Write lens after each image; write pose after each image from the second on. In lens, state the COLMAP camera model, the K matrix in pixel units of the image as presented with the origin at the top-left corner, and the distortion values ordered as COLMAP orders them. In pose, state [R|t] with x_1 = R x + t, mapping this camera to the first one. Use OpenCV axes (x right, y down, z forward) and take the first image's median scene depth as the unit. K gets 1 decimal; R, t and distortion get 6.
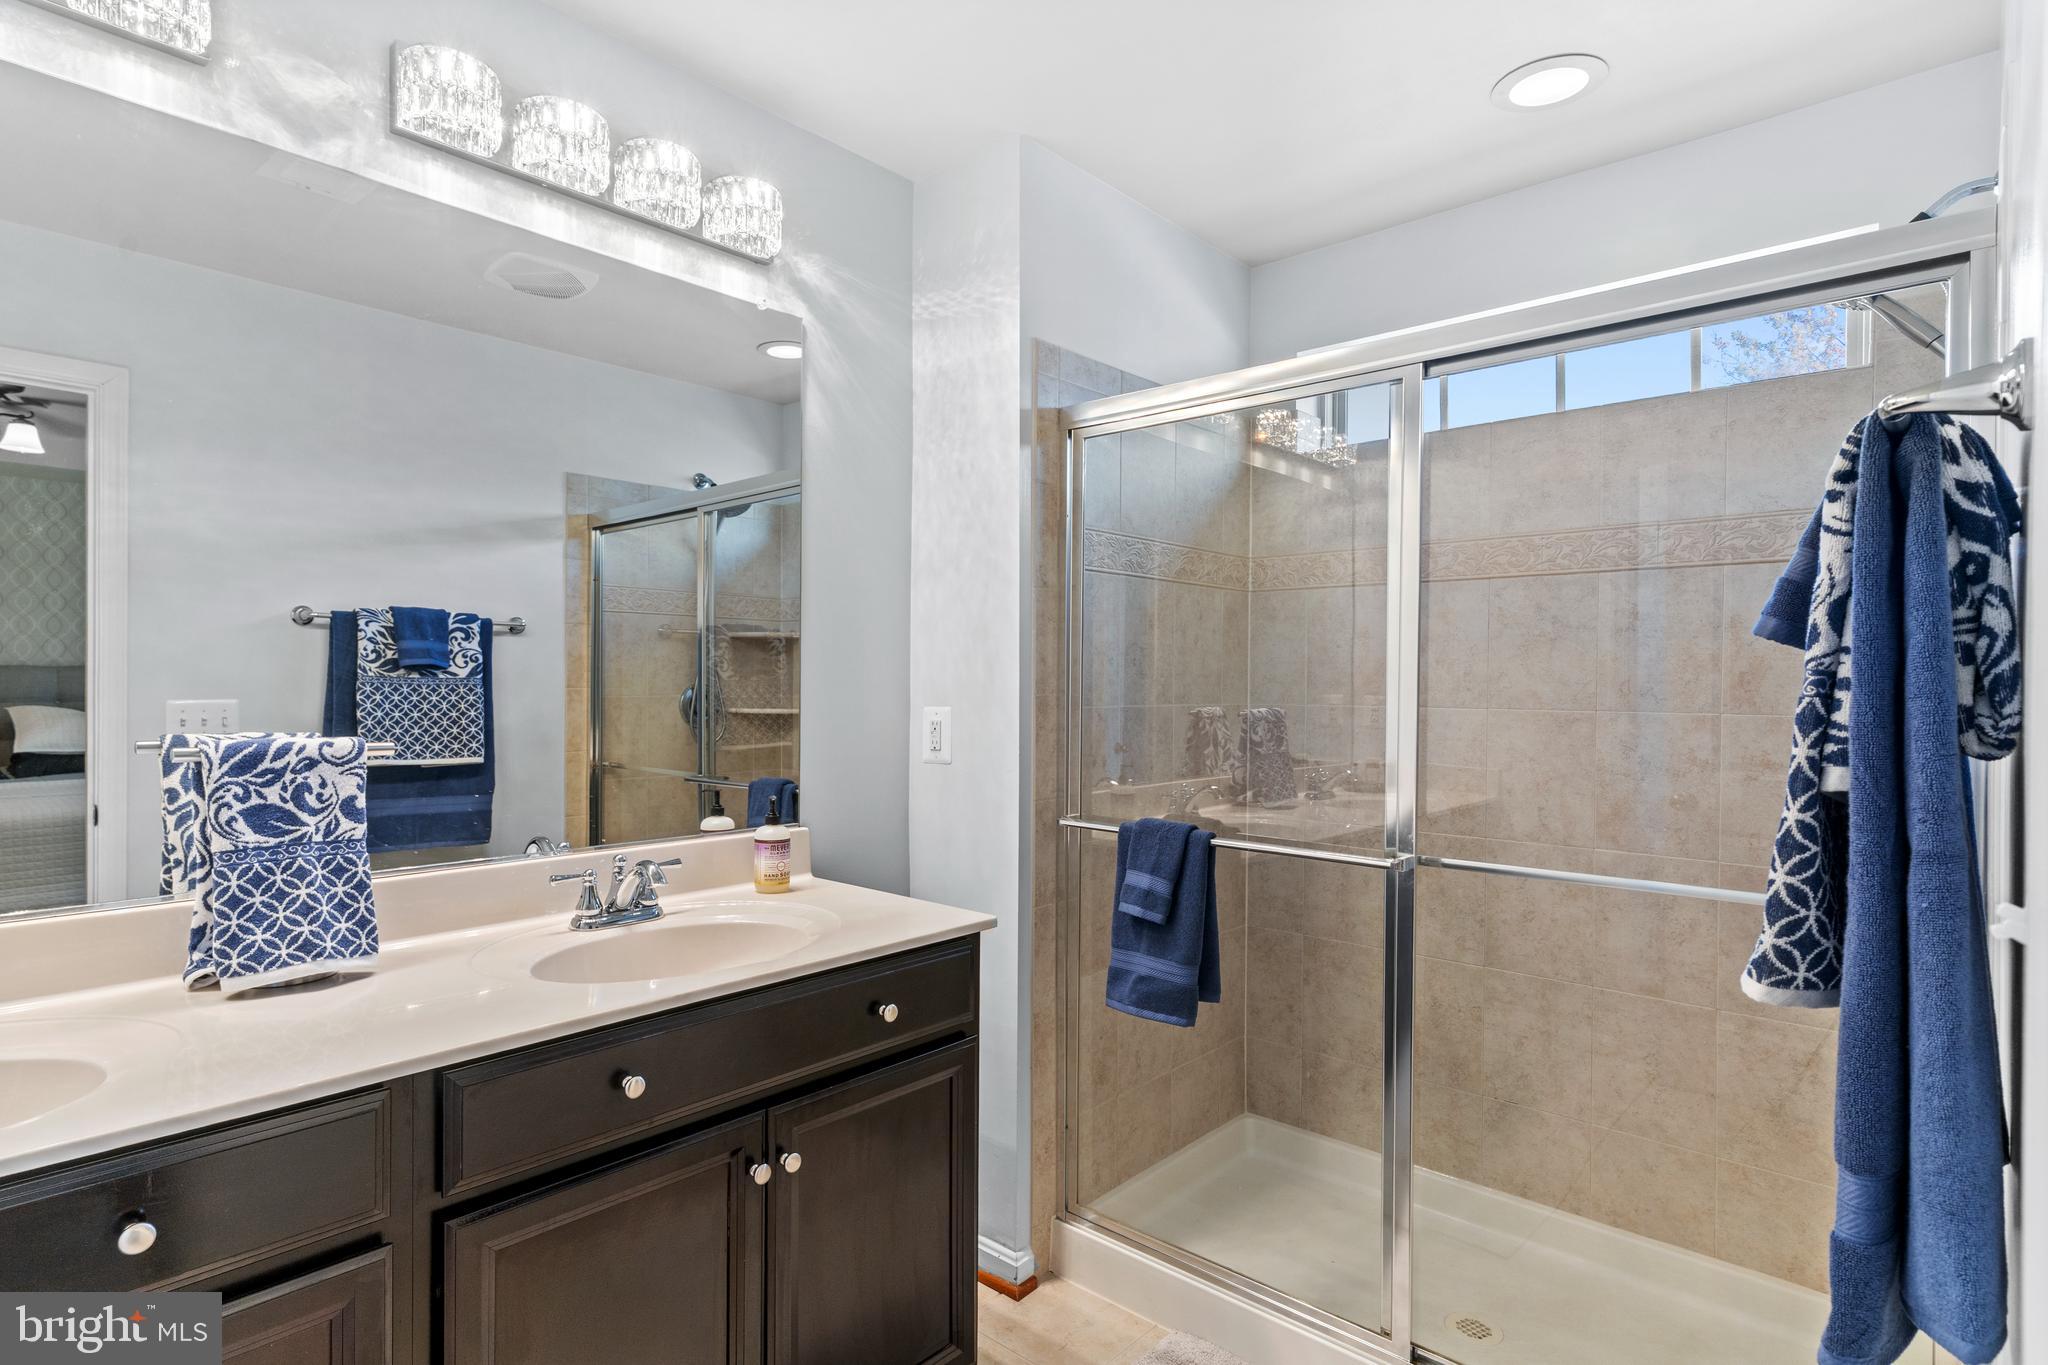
lens RADIAL K [[1057.6, 0, 1022.5], [0, 1057.6, 659.9], [0, 0, 1]] dist [0.002764, 0.000249]
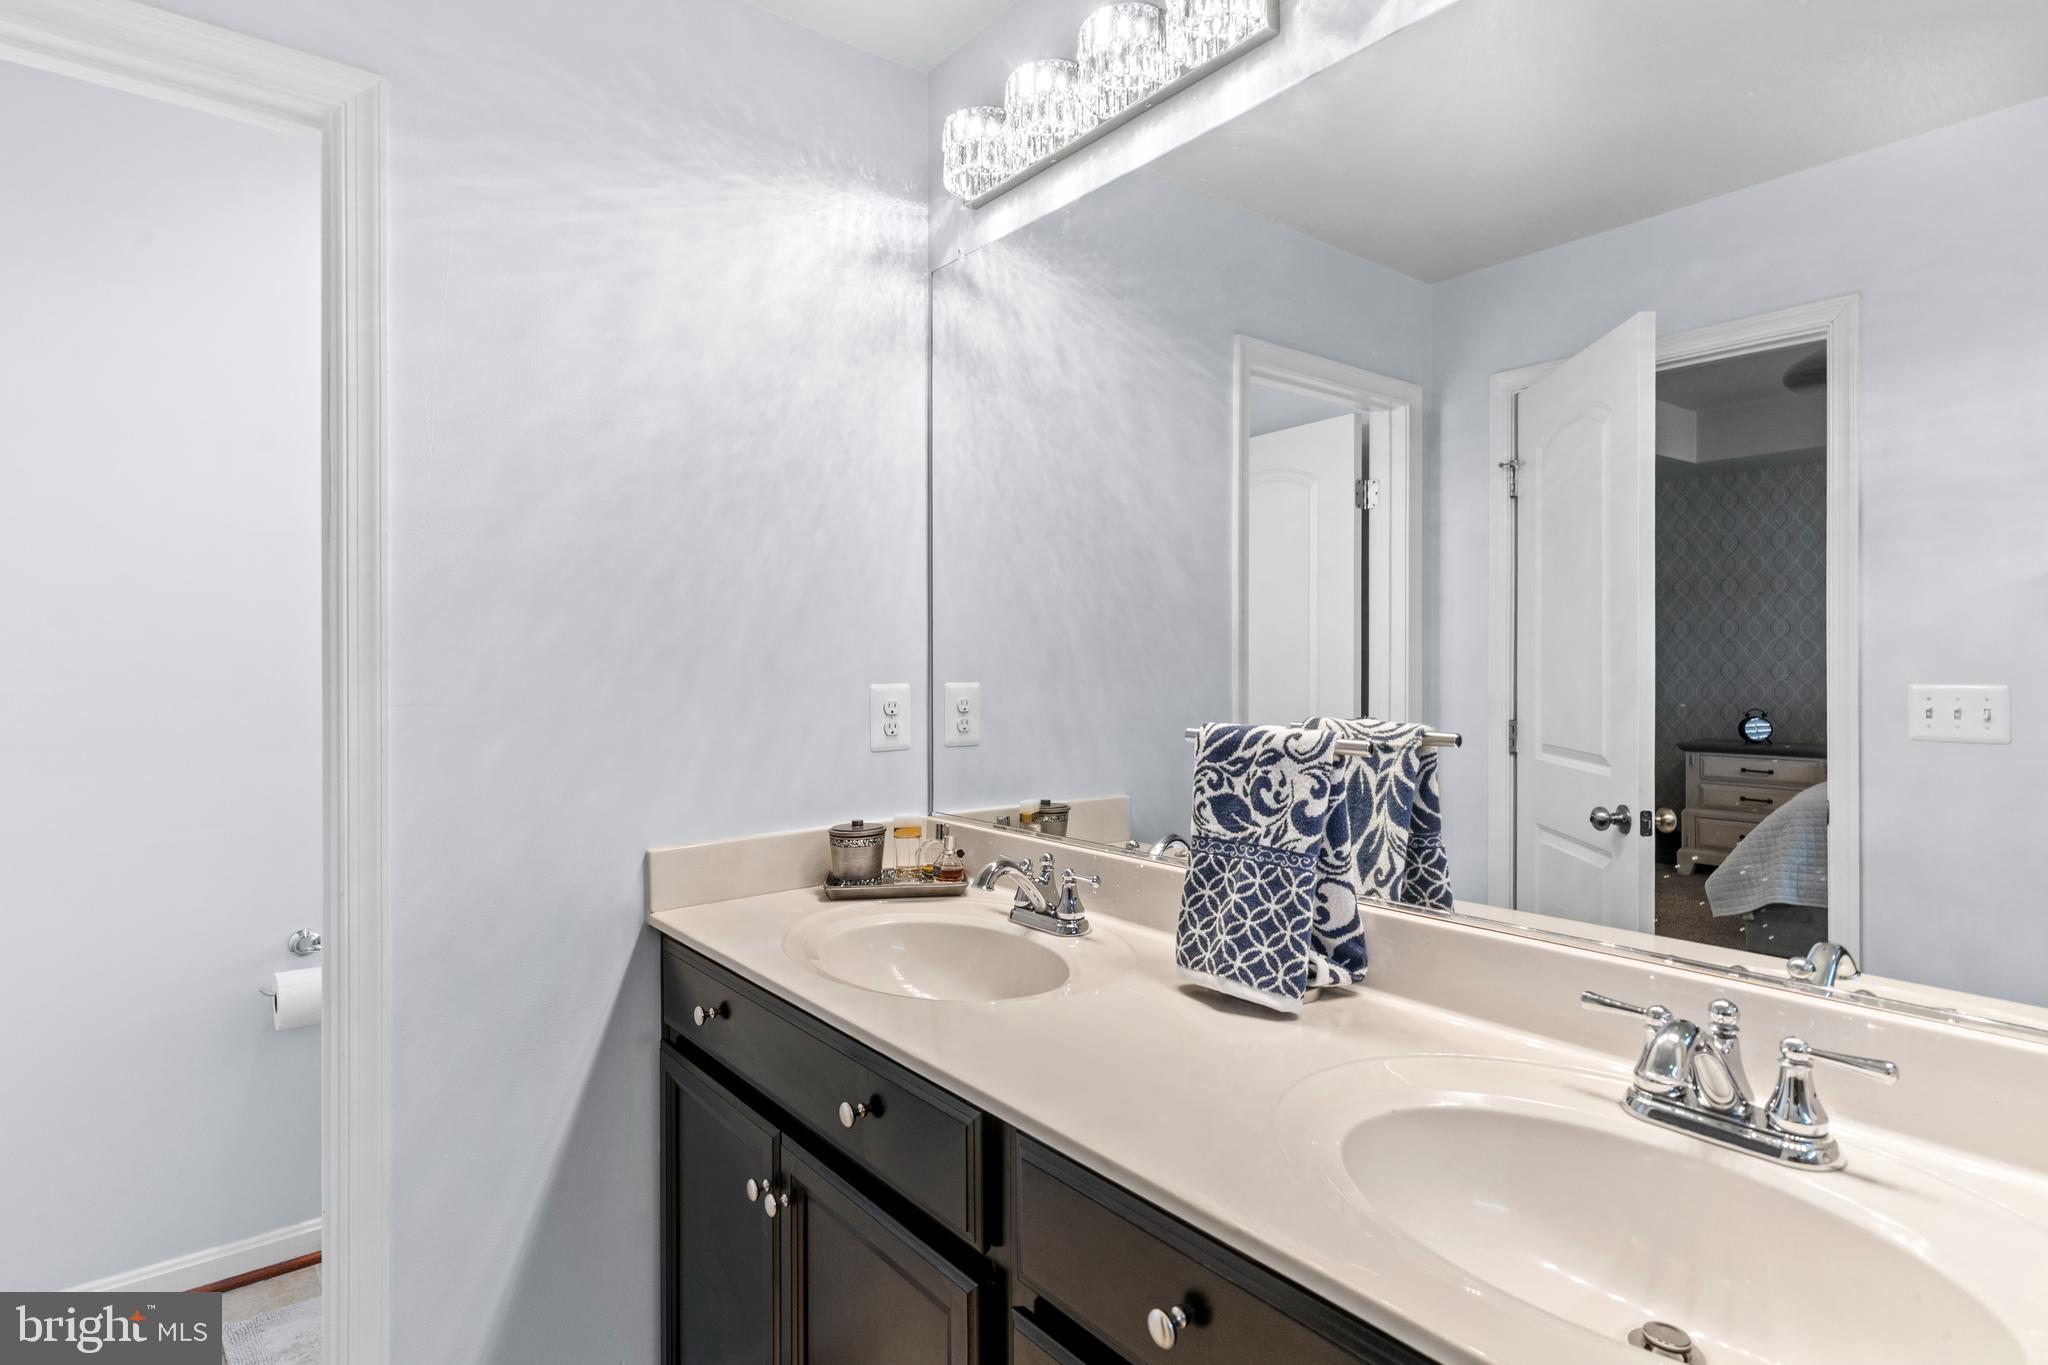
lens RADIAL K [[1057.6, 0, 1022.5], [0, 1057.6, 659.9], [0, 0, 1]] dist [0.002764, 0.000249]
pose [[-0.176902, -0.007510, -0.984200, 0.234551], [0.022567, 0.999677, -0.011684, 0.023548], [0.983970, -0.024278, -0.176675, 0.969382]]
